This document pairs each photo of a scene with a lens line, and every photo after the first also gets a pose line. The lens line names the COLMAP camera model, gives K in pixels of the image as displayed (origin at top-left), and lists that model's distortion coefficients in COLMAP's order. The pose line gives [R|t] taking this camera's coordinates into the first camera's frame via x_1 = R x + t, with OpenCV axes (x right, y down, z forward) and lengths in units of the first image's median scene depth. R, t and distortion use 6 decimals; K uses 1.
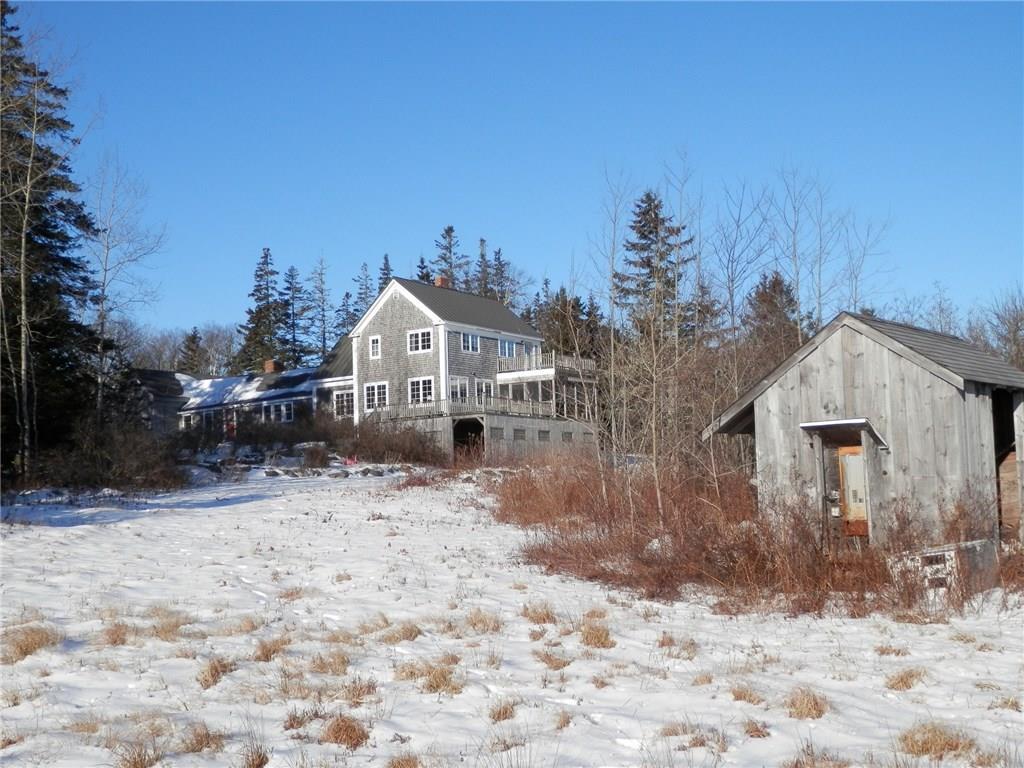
lens RADIAL K [[1098.6, 0, 512.0], [0, 1098.6, 384.0], [0, 0, 1]] dist [-0.005163, 0.006249]
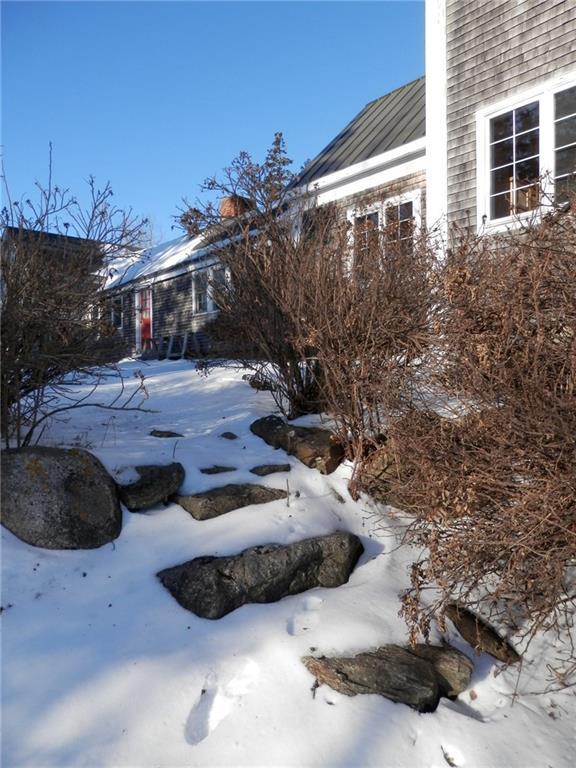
lens RADIAL K [[558.7, 0, 288.0], [0, 558.7, 384.0], [0, 0, 1]] dist [0.001146, -0.001037]
pose [[0.961867, 0.030635, -0.271796, -0.140142], [-0.000542, 0.993919, 0.110109, 0.043768], [0.273516, -0.105763, 0.956035, 0.877625]]
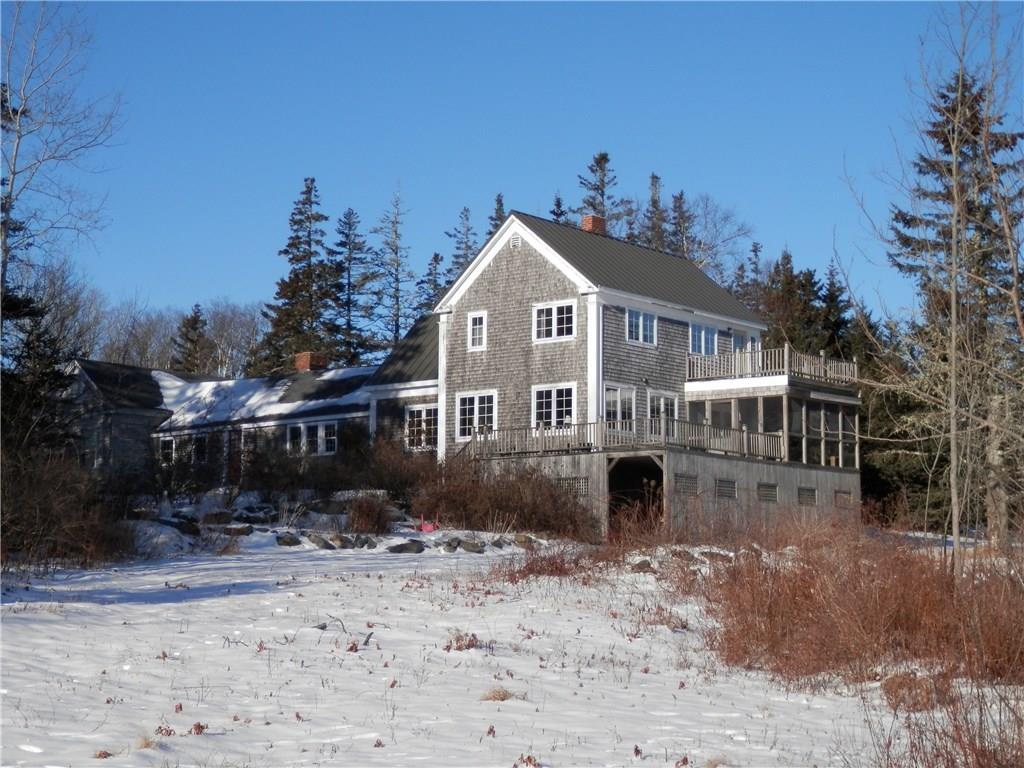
lens RADIAL K [[1664.6, 0, 512.9], [0, 1664.6, 331.6], [0, 0, 1]] dist [0.025614, 0.120703]
pose [[0.994285, 0.026119, -0.103515, -0.013945], [-0.031325, 0.998308, -0.048996, 0.009714], [0.102061, 0.051959, 0.993420, 0.120934]]
